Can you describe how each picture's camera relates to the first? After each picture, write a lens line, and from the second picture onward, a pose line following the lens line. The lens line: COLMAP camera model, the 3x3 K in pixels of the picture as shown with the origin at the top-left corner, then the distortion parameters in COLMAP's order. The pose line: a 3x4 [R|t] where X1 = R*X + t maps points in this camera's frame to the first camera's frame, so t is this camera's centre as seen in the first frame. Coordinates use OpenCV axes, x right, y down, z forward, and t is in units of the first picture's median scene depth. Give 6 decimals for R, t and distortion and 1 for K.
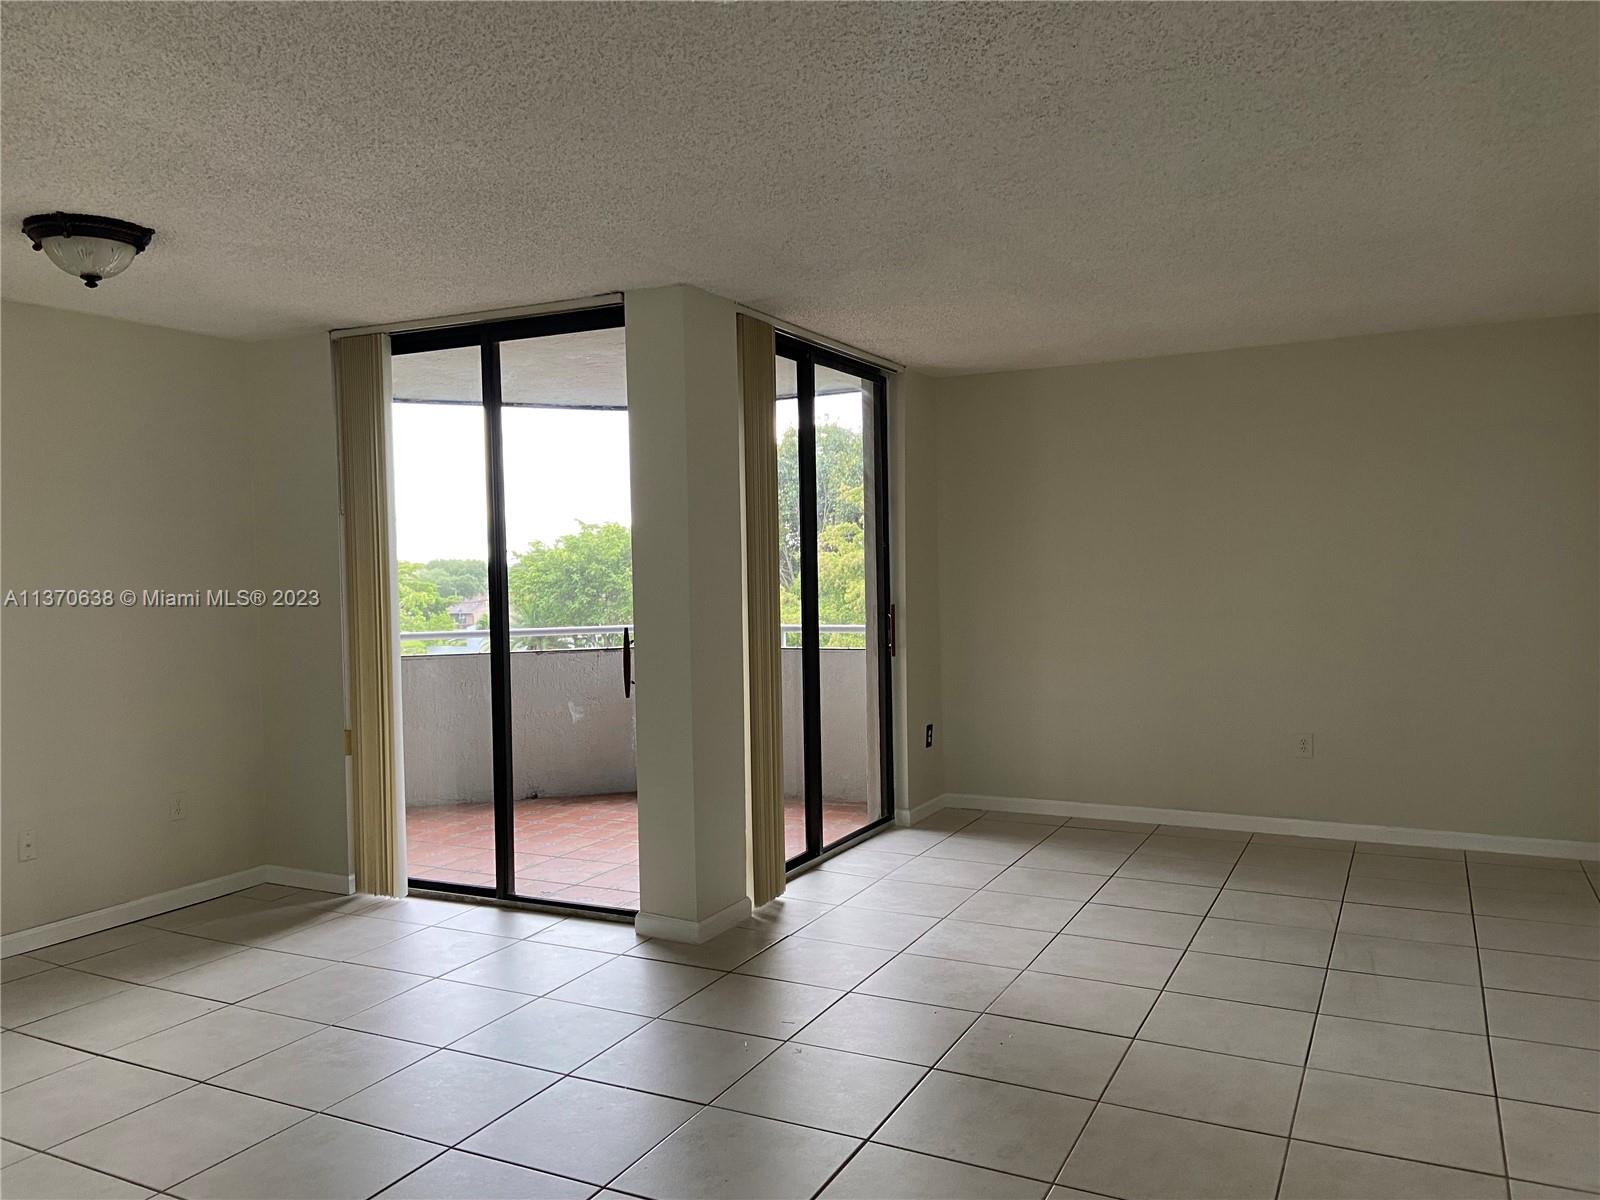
lens RADIAL K [[1208.7, 0, 794.7], [0, 1208.7, 610.8], [0, 0, 1]] dist [0.118136, -0.151302]
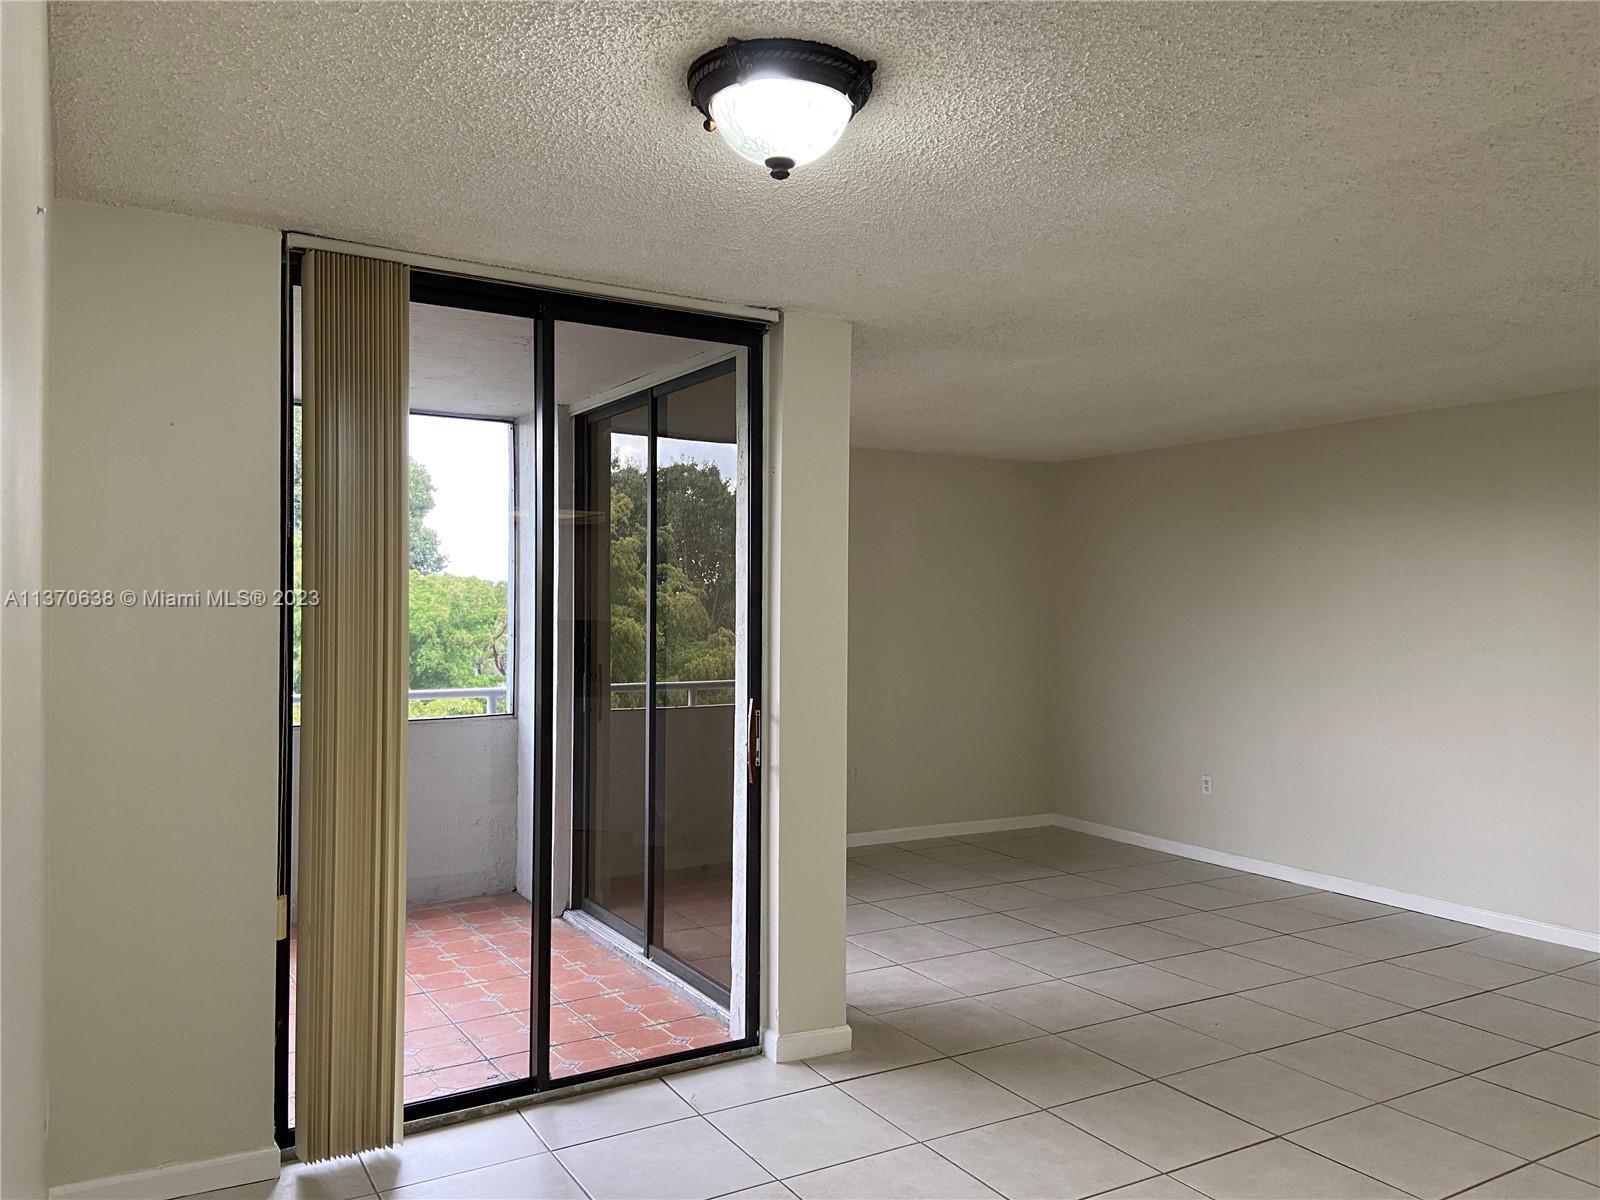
lens RADIAL K [[1208.7, 0, 789.0], [0, 1208.7, 604.6], [0, 0, 1]] dist [0.118136, -0.151302]
pose [[0.531266, 0.020128, 0.846966, -0.785089], [0.014759, 0.999346, -0.033007, -0.021989], [-0.847077, 0.030036, 0.530621, 0.493717]]
